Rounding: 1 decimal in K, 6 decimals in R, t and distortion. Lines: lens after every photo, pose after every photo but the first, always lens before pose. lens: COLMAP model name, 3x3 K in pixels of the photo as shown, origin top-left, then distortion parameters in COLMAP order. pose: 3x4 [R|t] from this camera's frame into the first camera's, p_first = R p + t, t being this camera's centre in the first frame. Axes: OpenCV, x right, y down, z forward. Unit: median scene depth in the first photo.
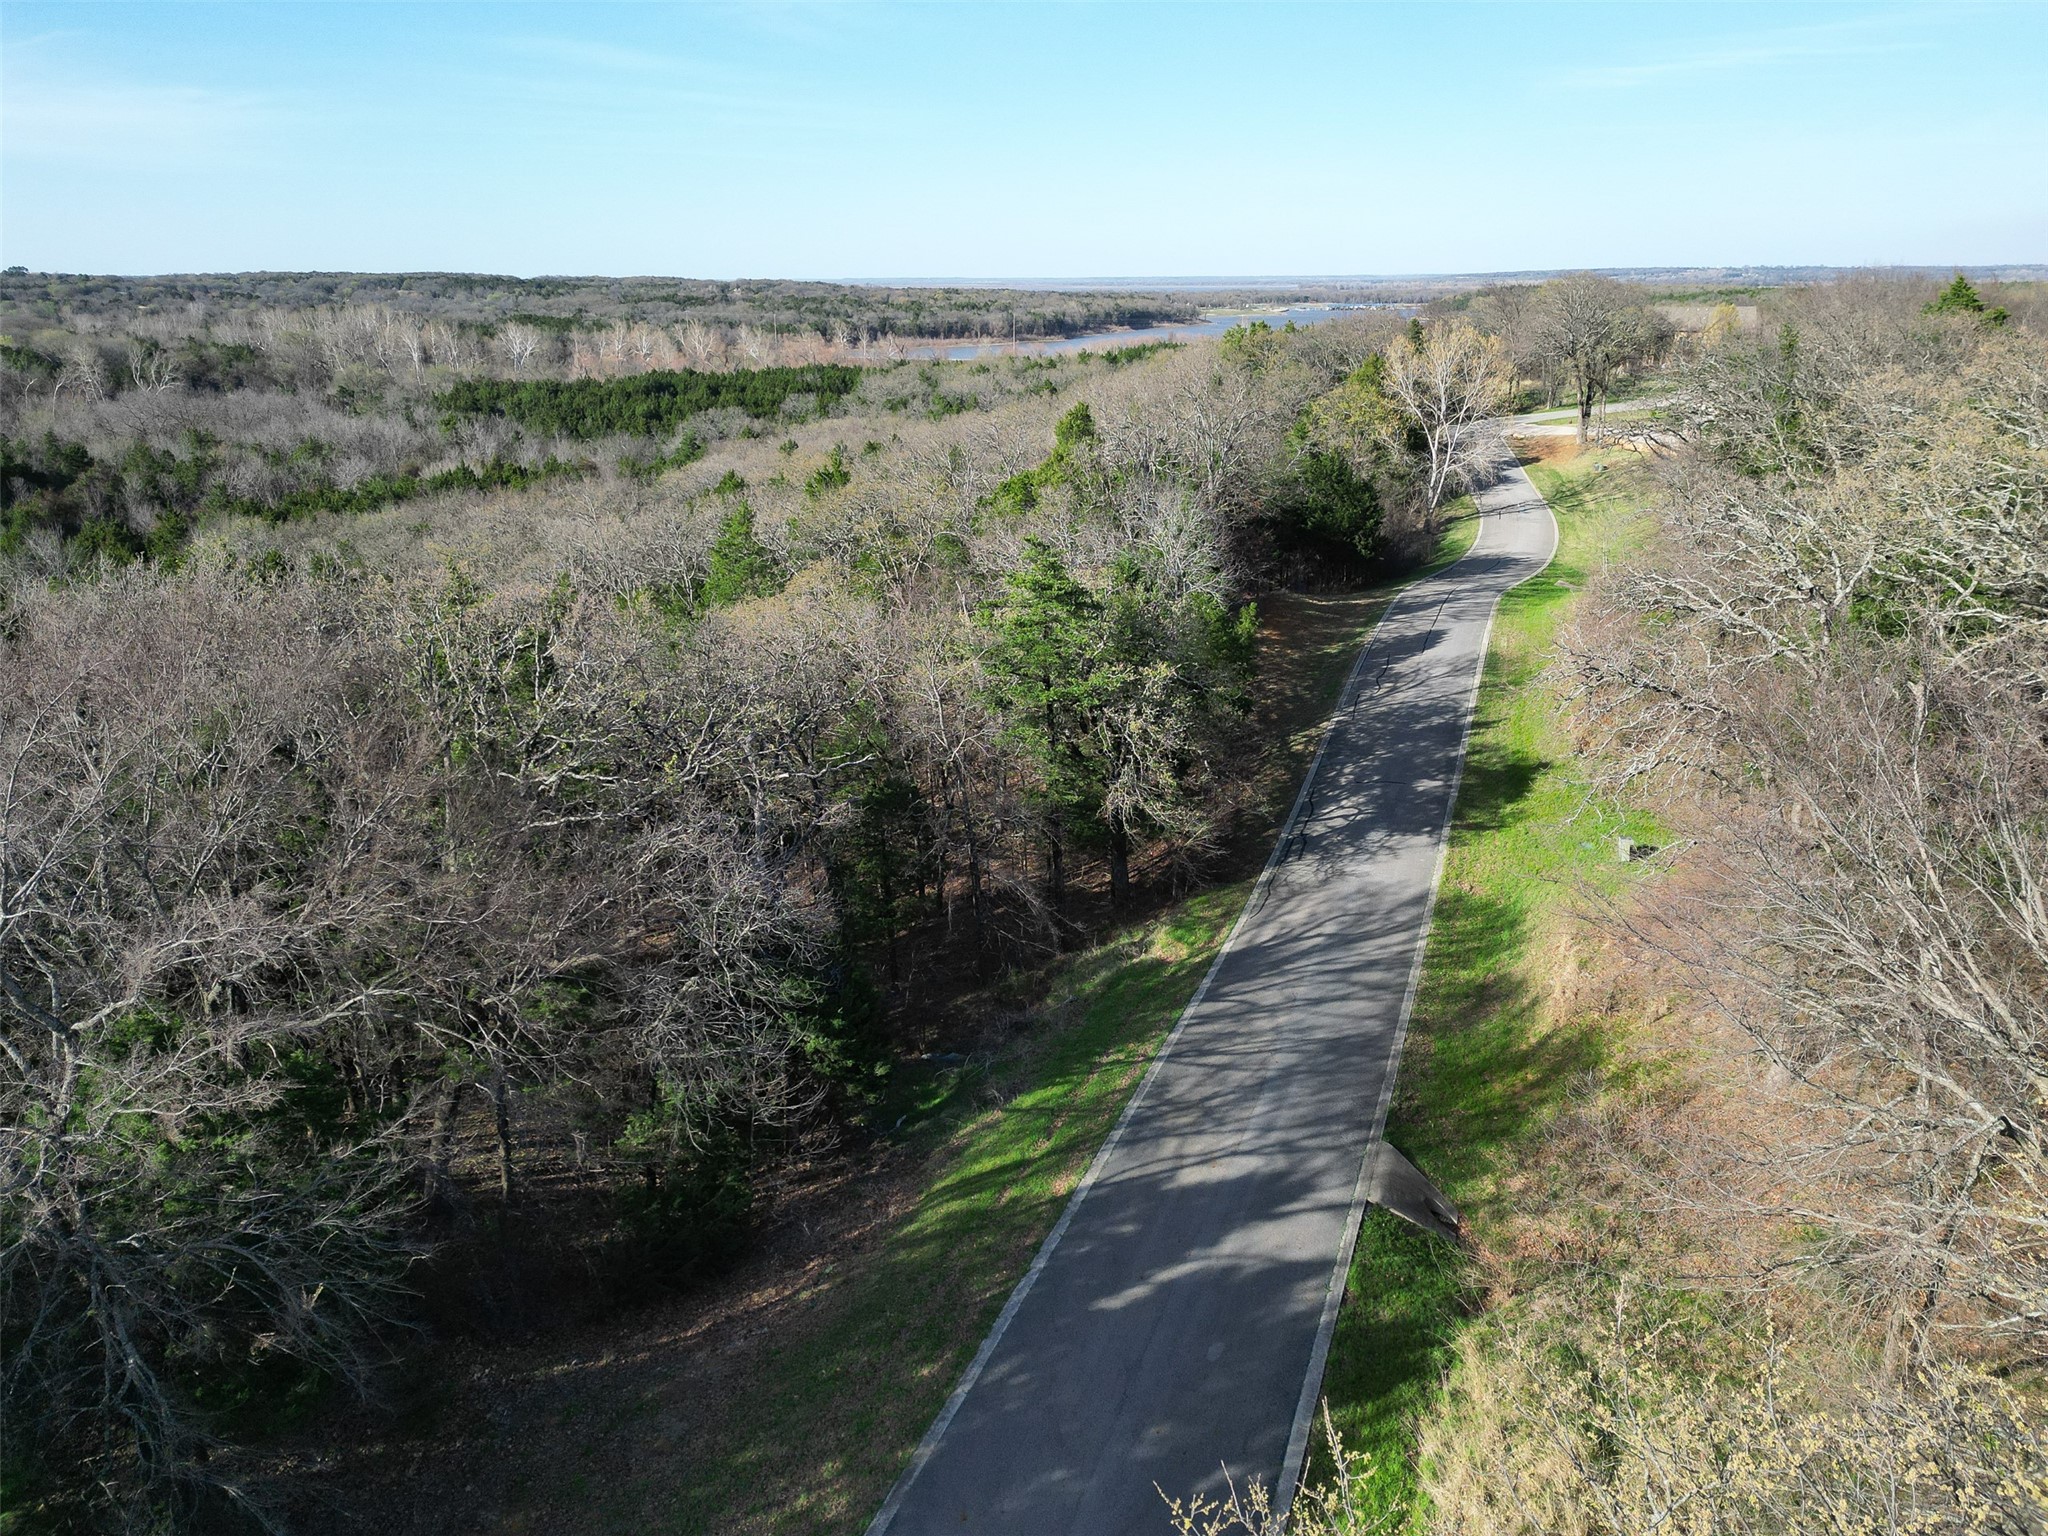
lens RADIAL K [[1421.6, 0, 1022.6], [0, 1421.6, 768.9], [0, 0, 1]] dist [0.060734, -0.038840]
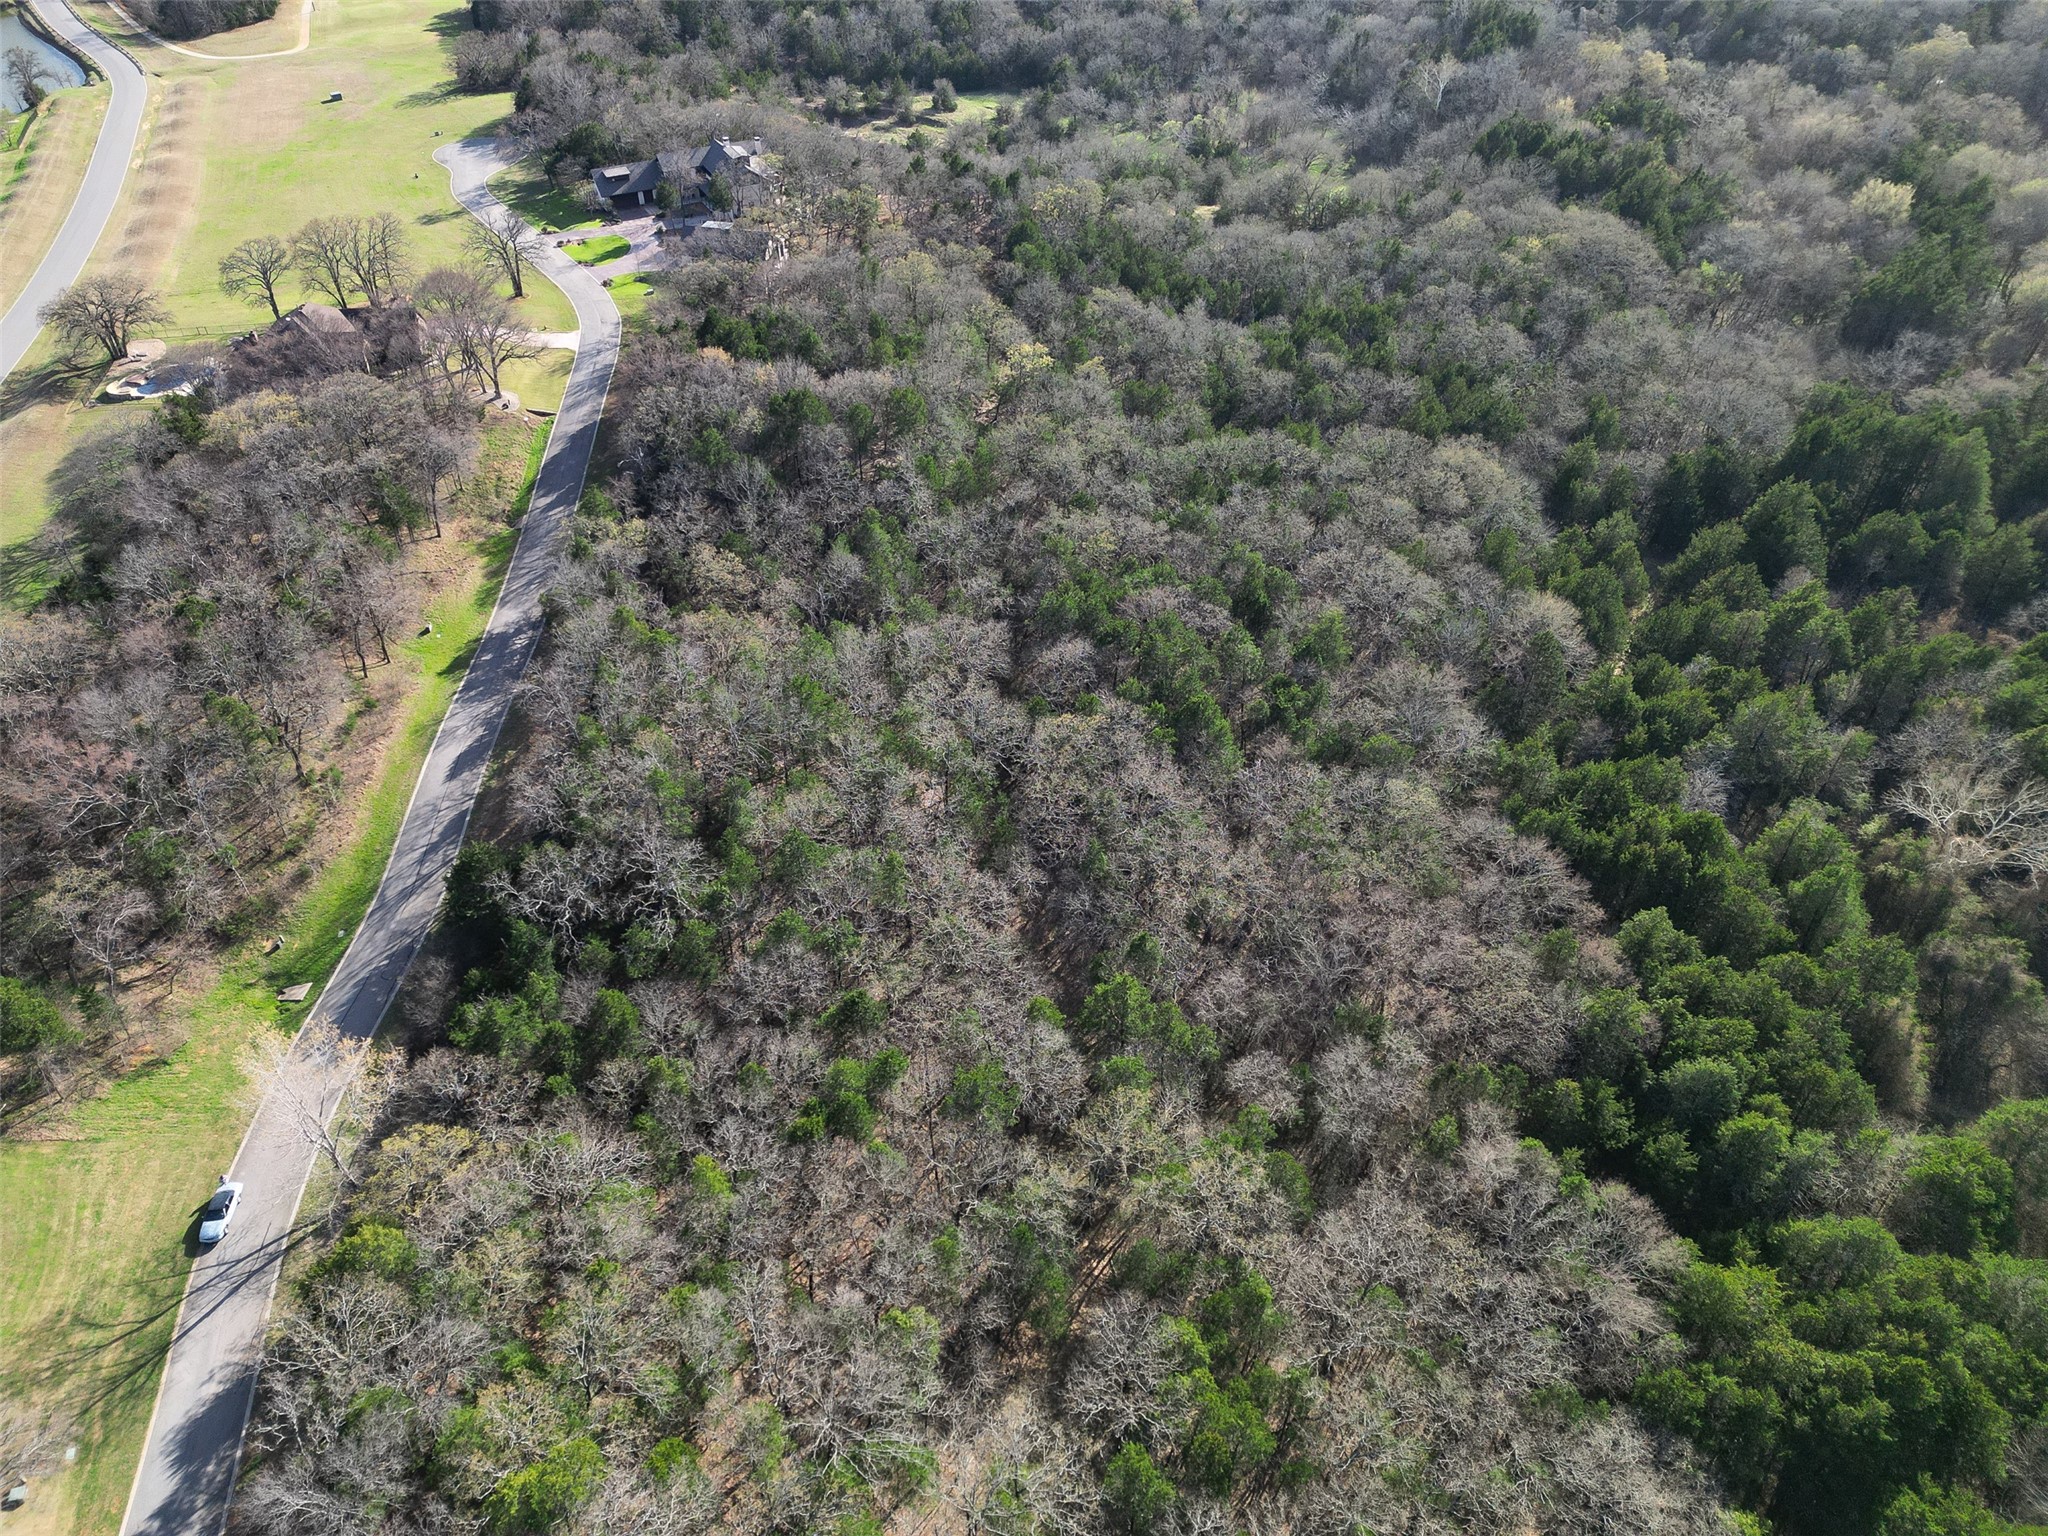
lens RADIAL K [[1421.6, 0, 1022.1], [0, 1421.6, 766.7], [0, 0, 1]] dist [0.060734, -0.038840]
pose [[-0.917726, 0.265176, -0.295736, 0.160215], [-0.119375, 0.525985, 0.842075, -1.770708], [0.378850, 0.808098, -0.451055, 2.138745]]
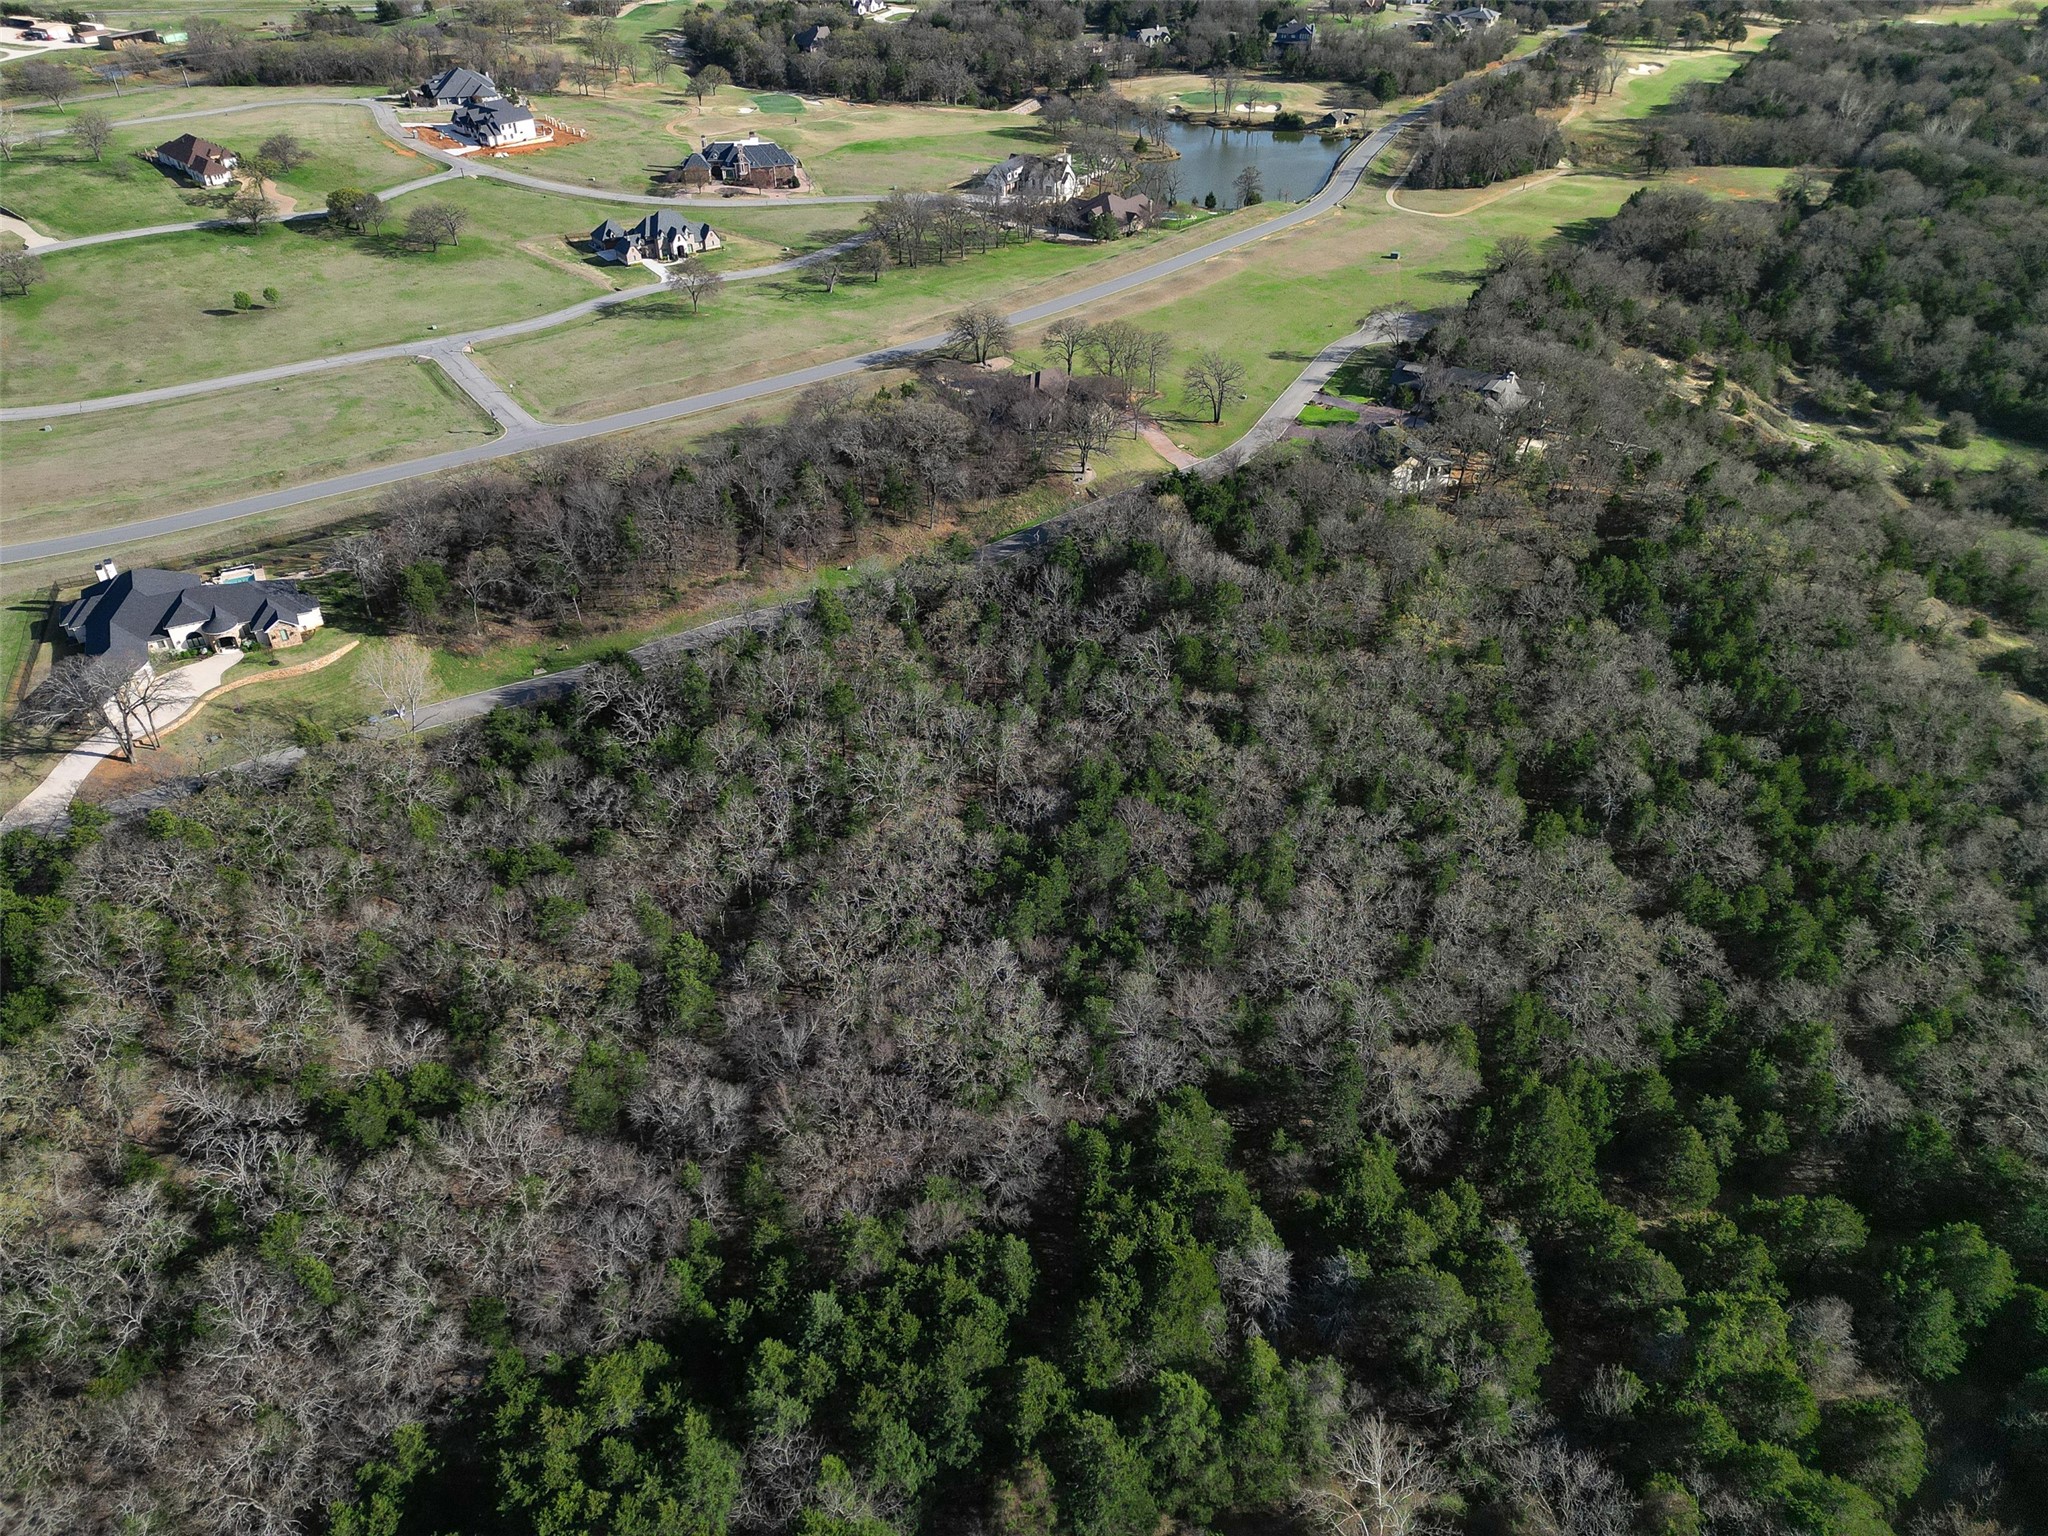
lens RADIAL K [[1421.6, 0, 1026.9], [0, 1421.6, 770.8], [0, 0, 1]] dist [0.060734, -0.038840]
pose [[-0.811560, -0.341854, 0.473821, -1.674733], [0.188482, 0.614426, 0.766130, -2.017990], [-0.553033, 0.711067, -0.434210, 2.128067]]
